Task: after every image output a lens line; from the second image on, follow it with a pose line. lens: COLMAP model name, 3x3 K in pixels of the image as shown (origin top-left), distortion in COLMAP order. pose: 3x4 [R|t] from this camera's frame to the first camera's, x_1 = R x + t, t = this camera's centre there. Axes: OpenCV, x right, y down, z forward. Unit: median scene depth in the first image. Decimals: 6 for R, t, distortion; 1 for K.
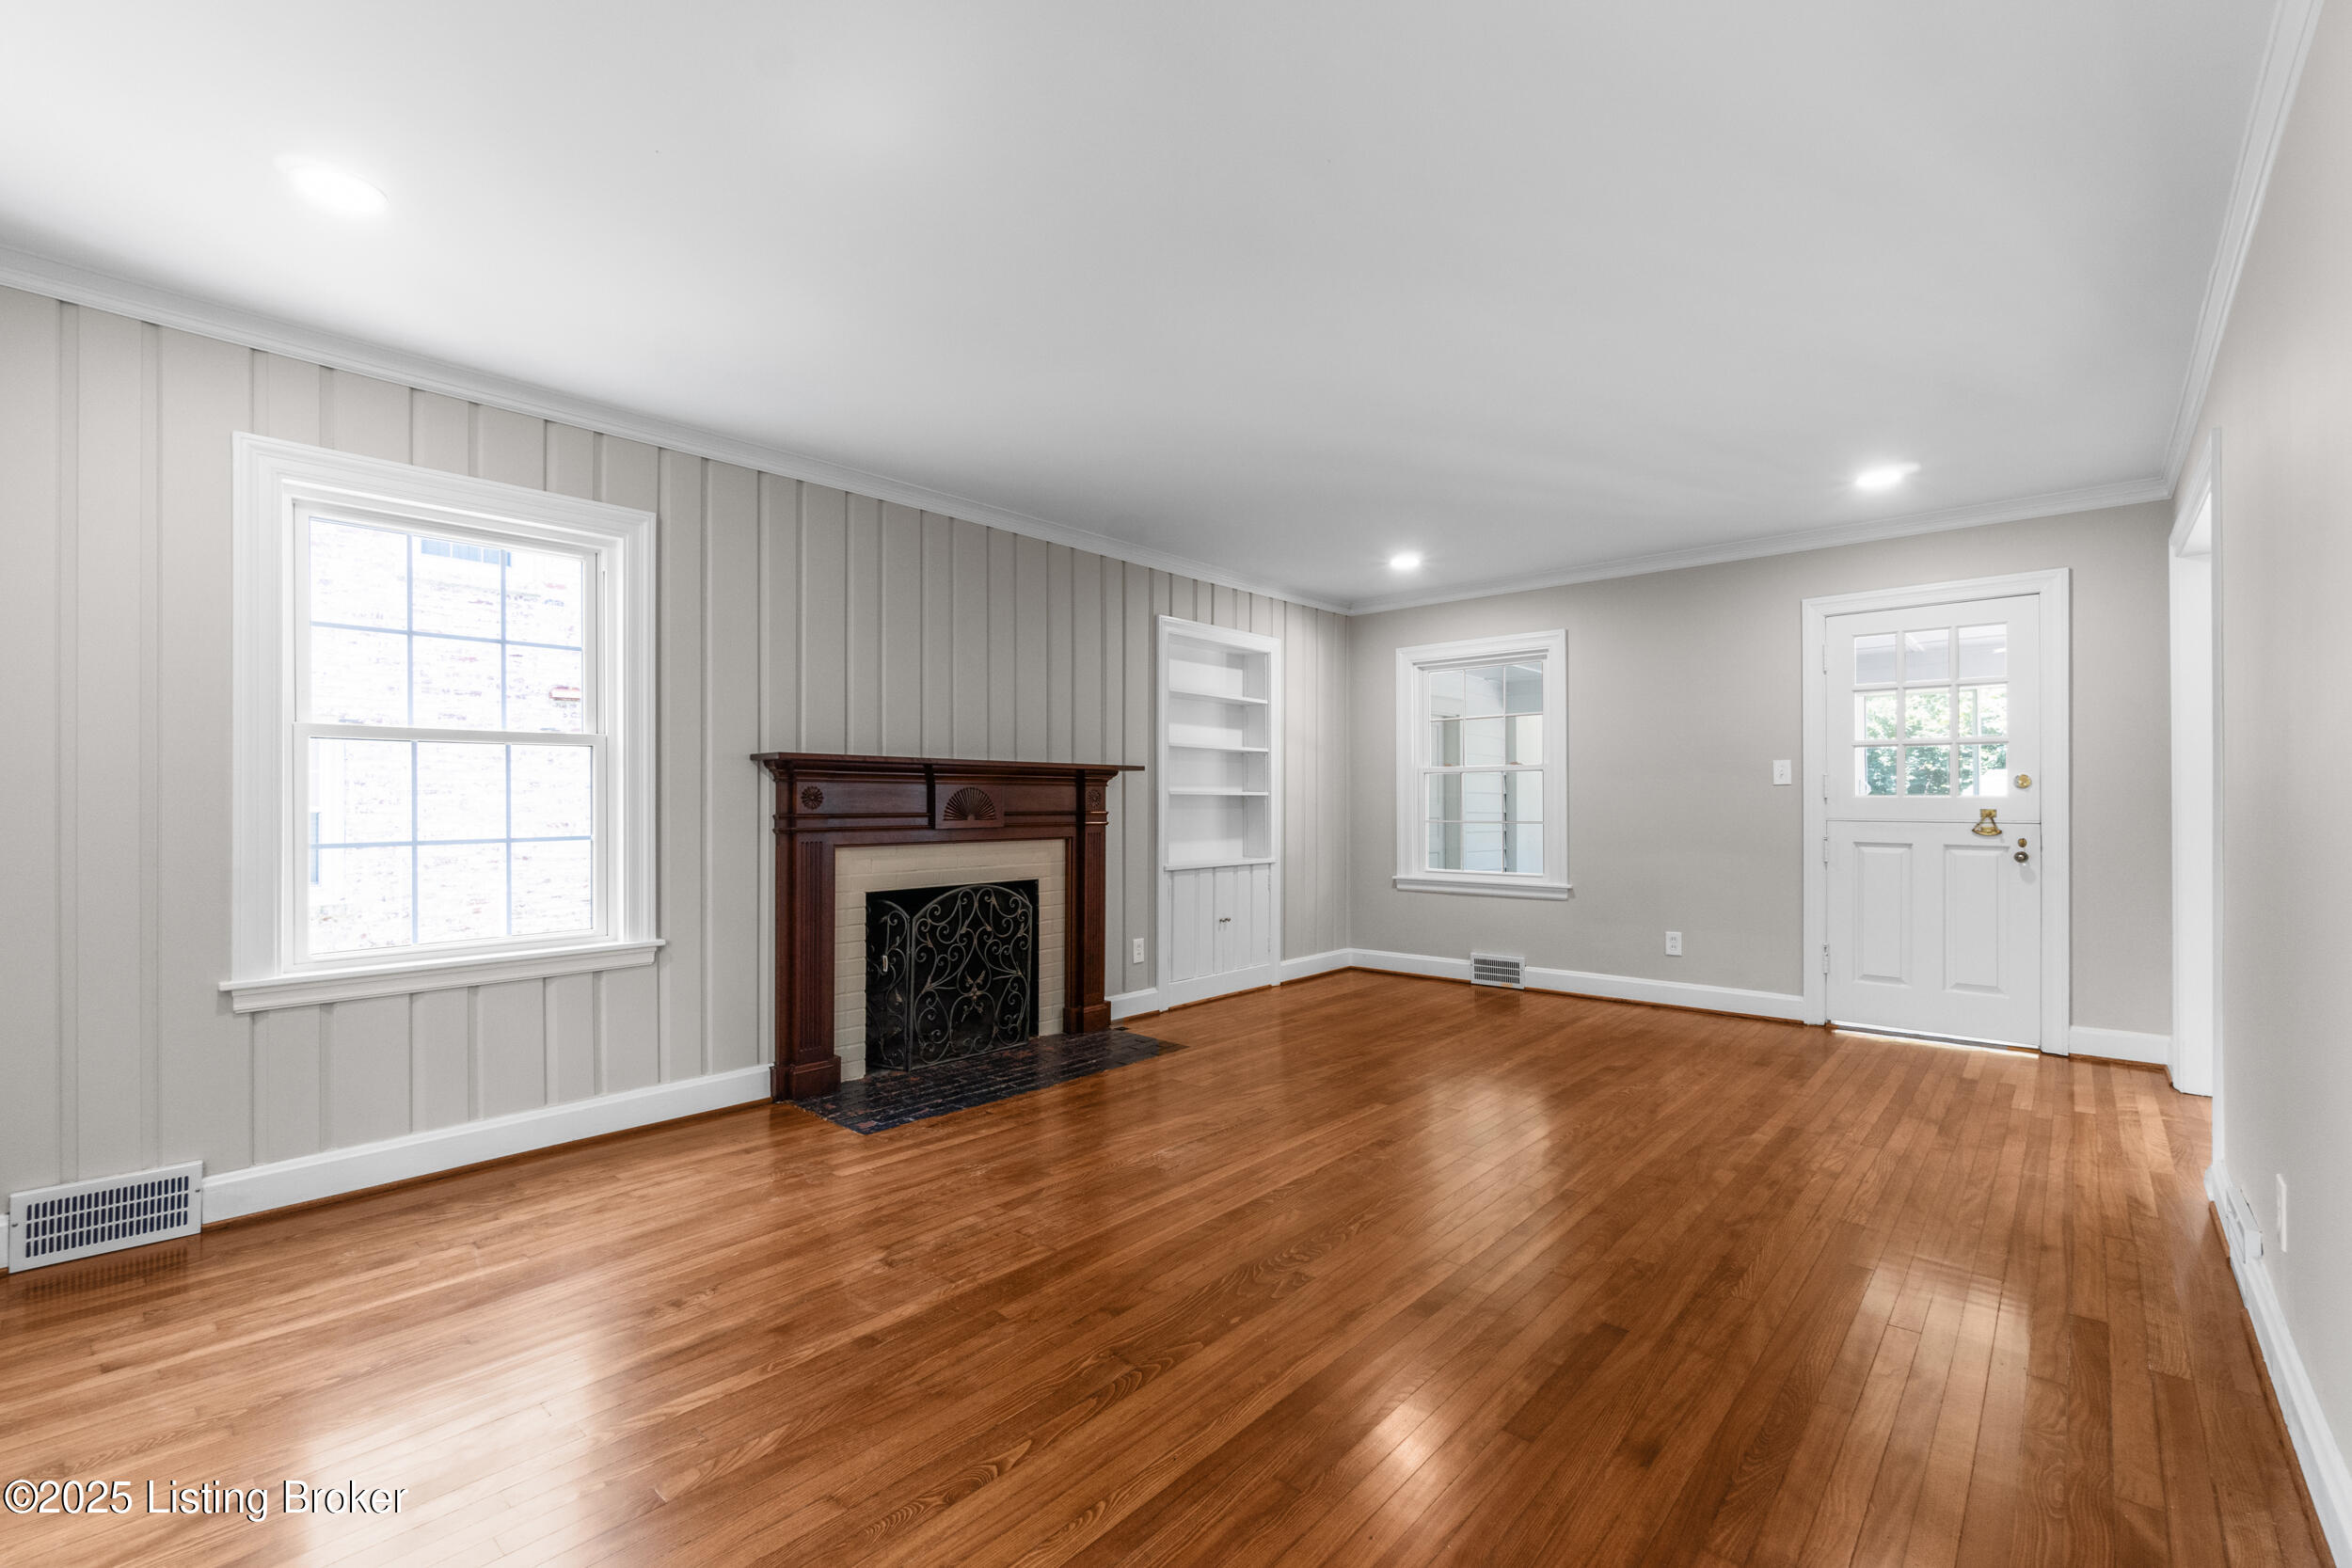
lens RADIAL K [[1026.3, 0, 1172.3], [0, 1026.3, 807.8], [0, 0, 1]] dist [-0.000441, -0.000164]
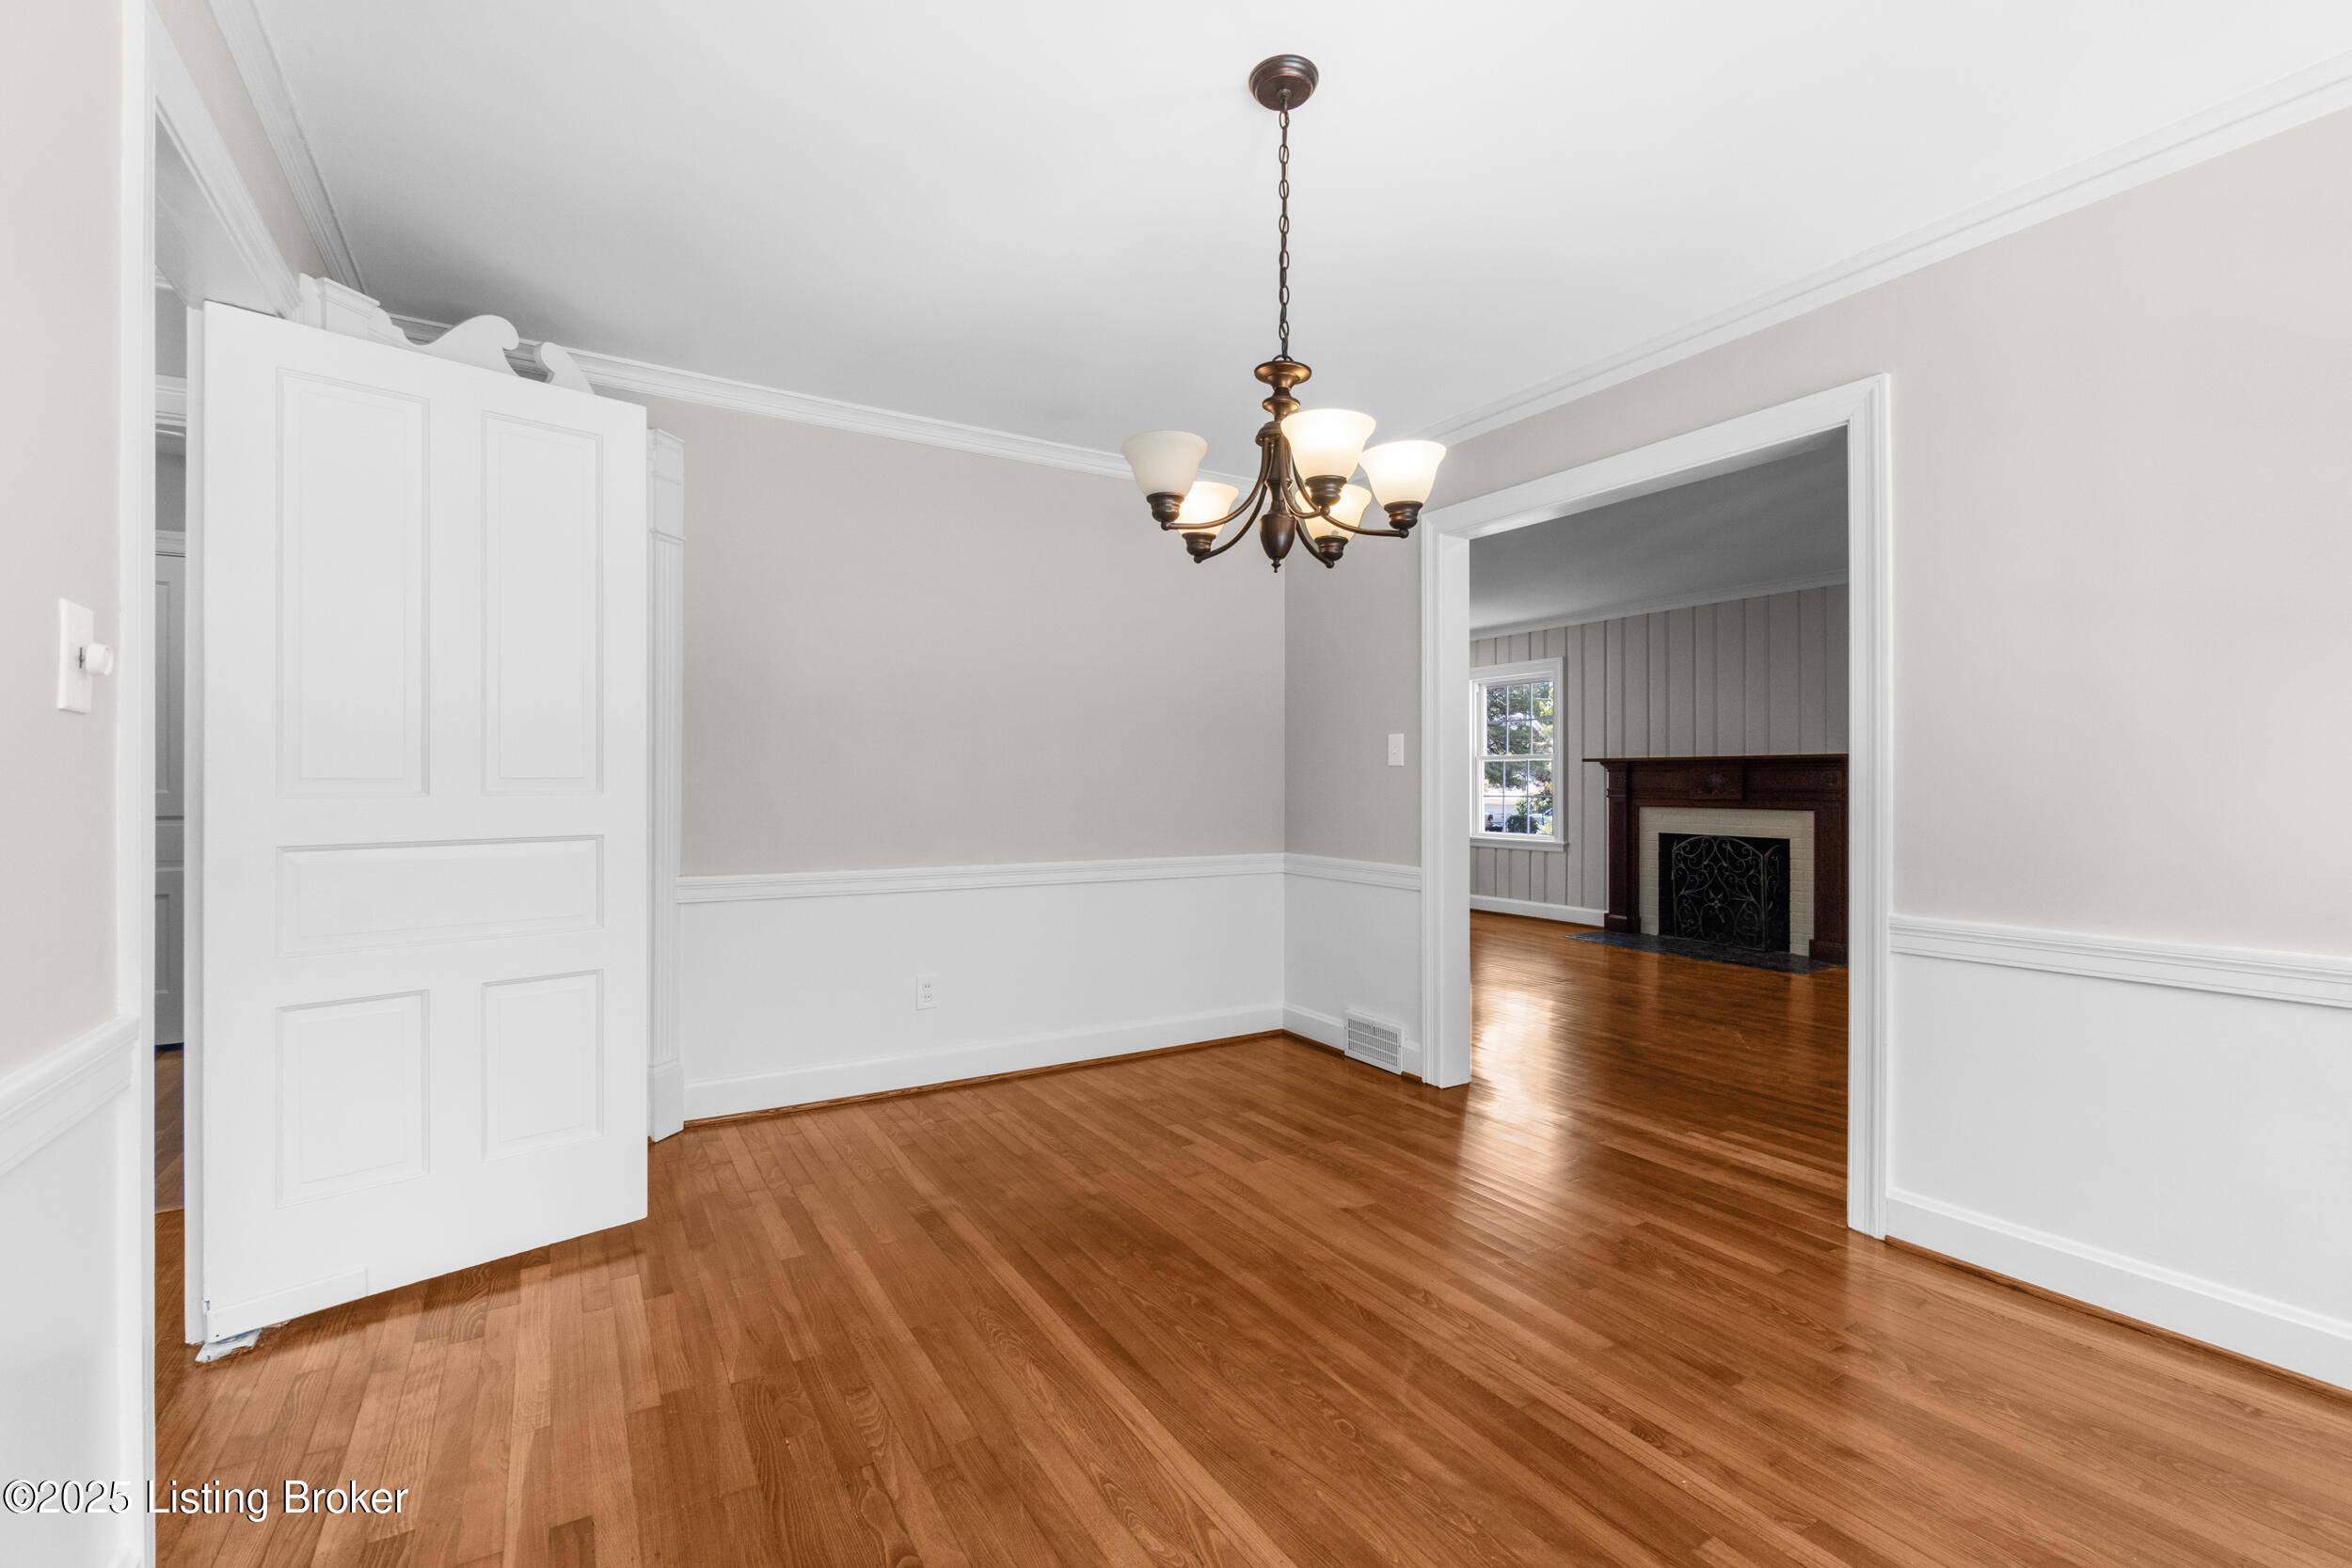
lens RADIAL K [[1026.3, 0, 1172.3], [0, 1026.3, 807.8], [0, 0, 1]] dist [-0.000441, -0.000164]
pose [[-0.297391, 0.020881, -0.954527, 1.604998], [-0.007358, 0.999681, 0.024161, 0.000175], [0.954727, 0.014208, -0.297143, 0.684924]]
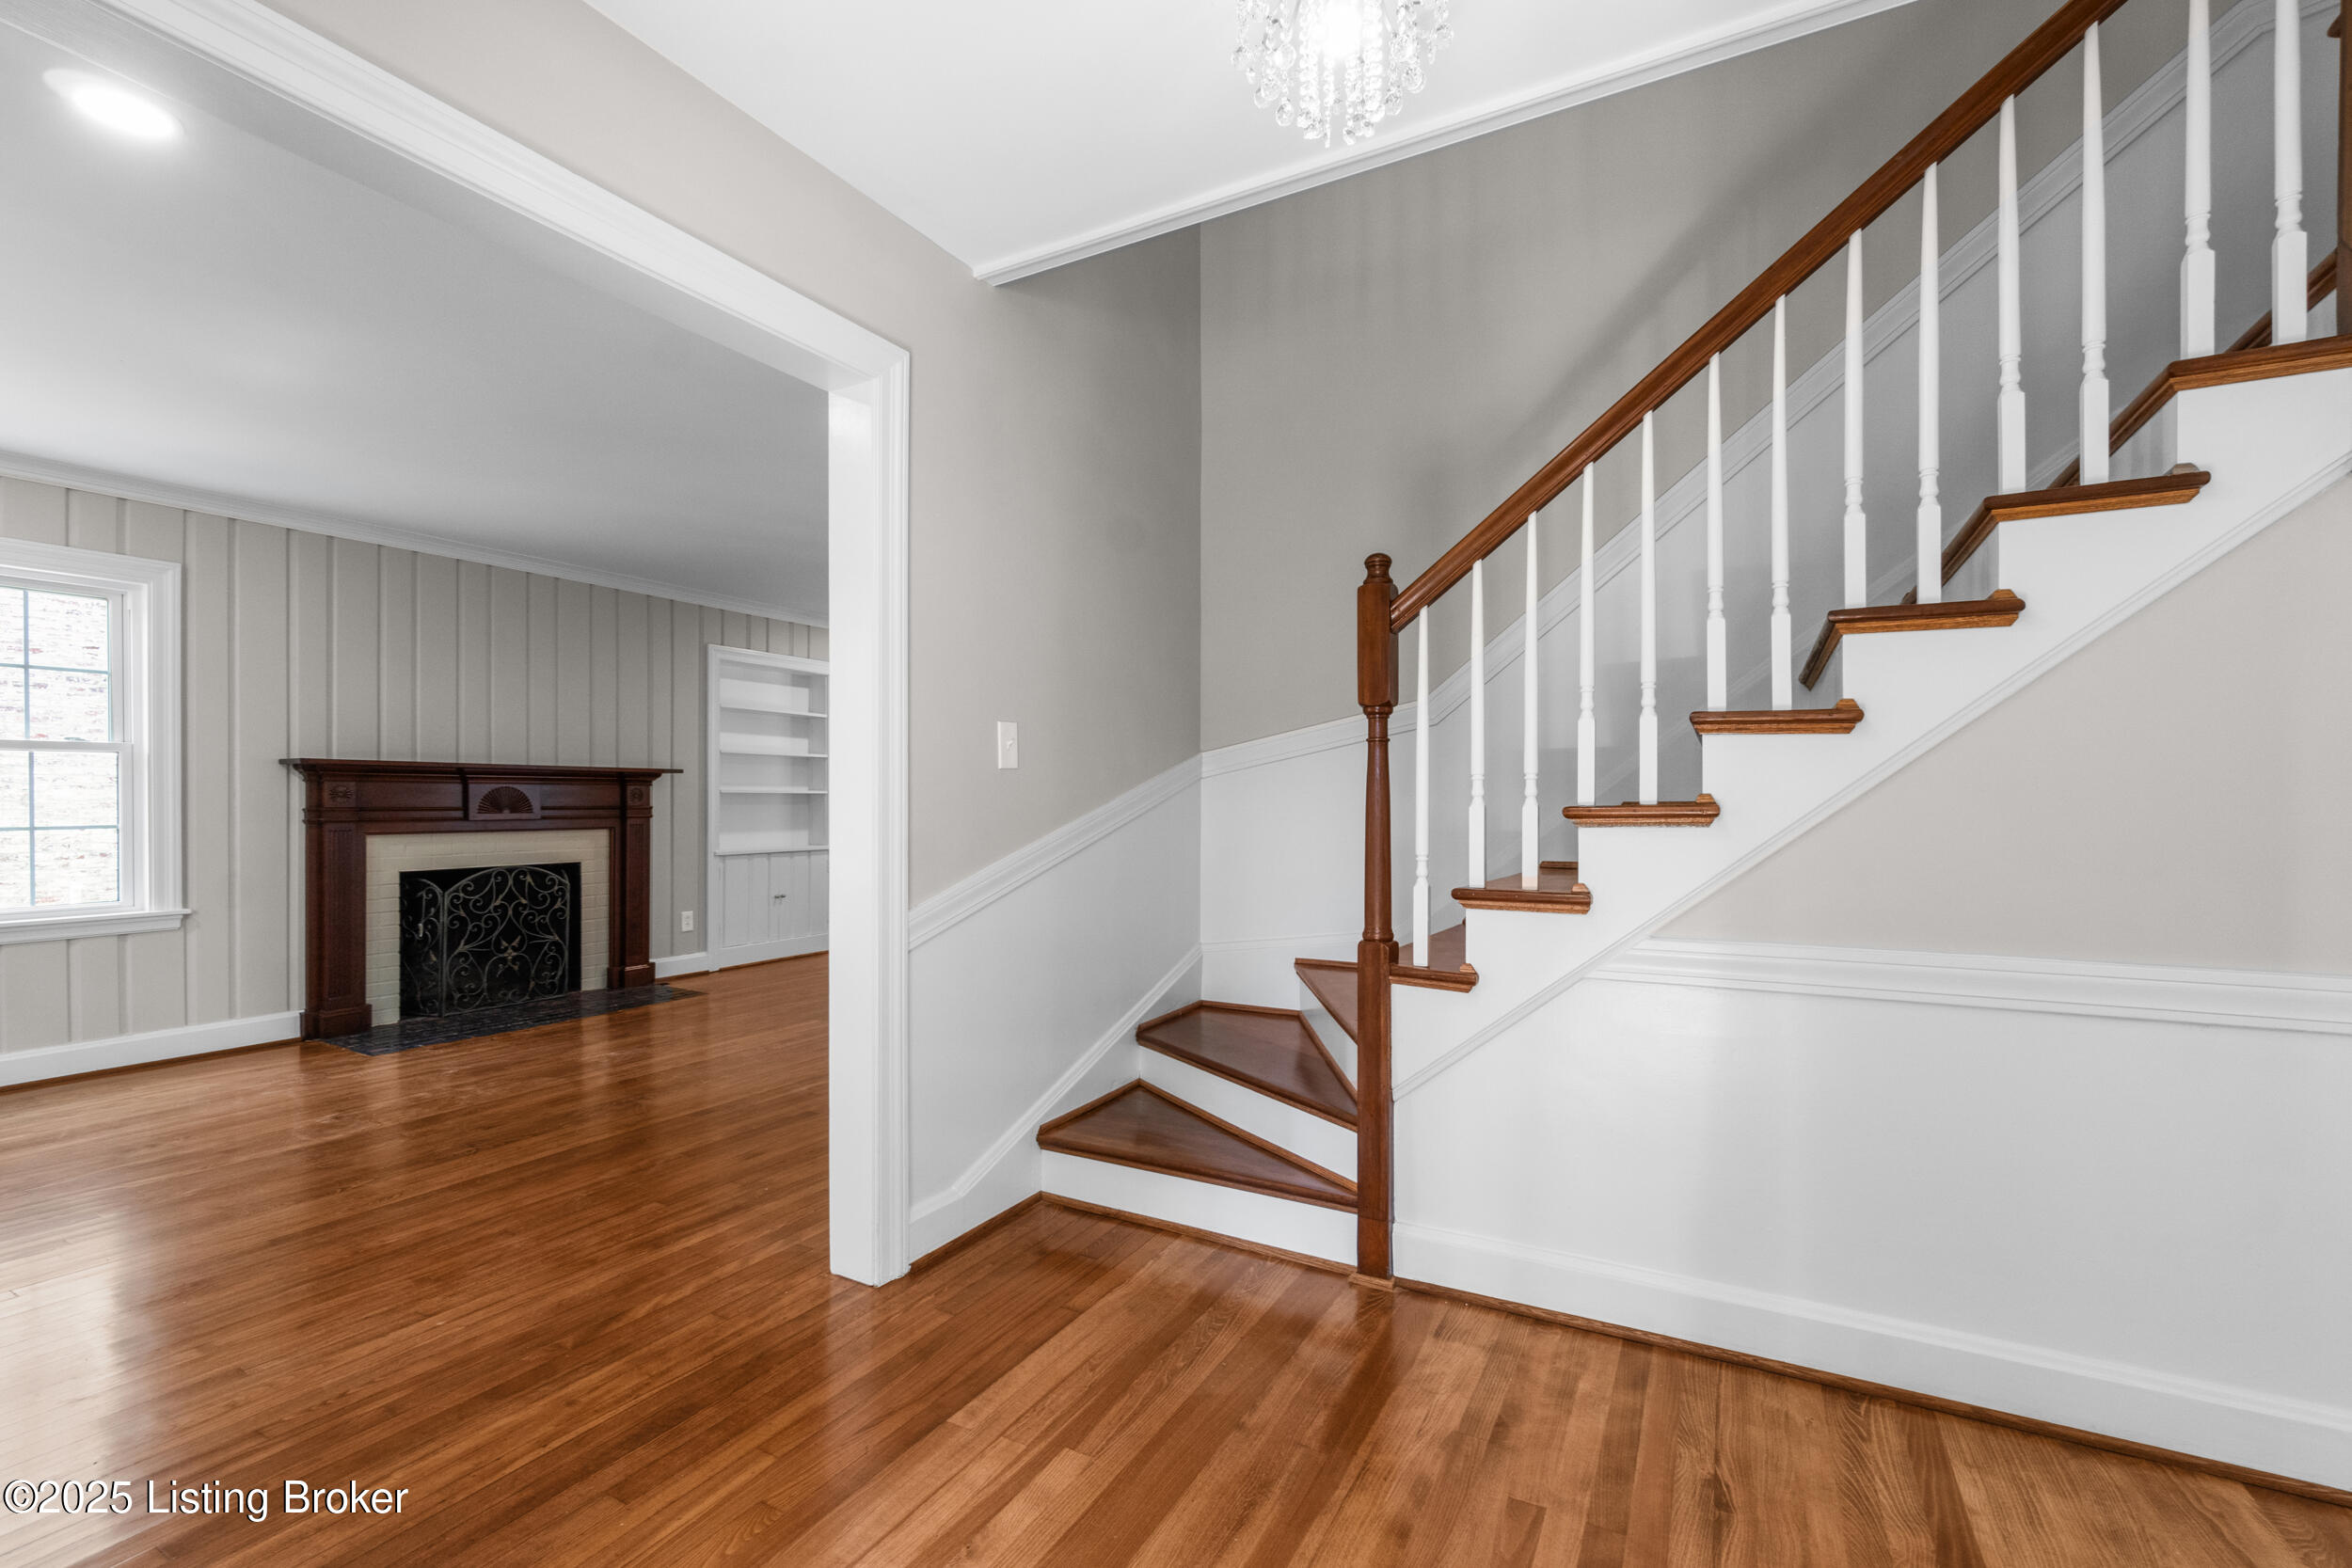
lens RADIAL K [[1028.9, 0, 1165.3], [0, 1028.9, 811.9], [0, 0, 1]] dist [-0.000384, 0.000841]
pose [[0.976826, 0.000098, 0.214033, 0.318813], [-0.001461, 0.999980, 0.006212, 0.001509], [-0.214028, -0.006380, 0.976807, -0.381432]]
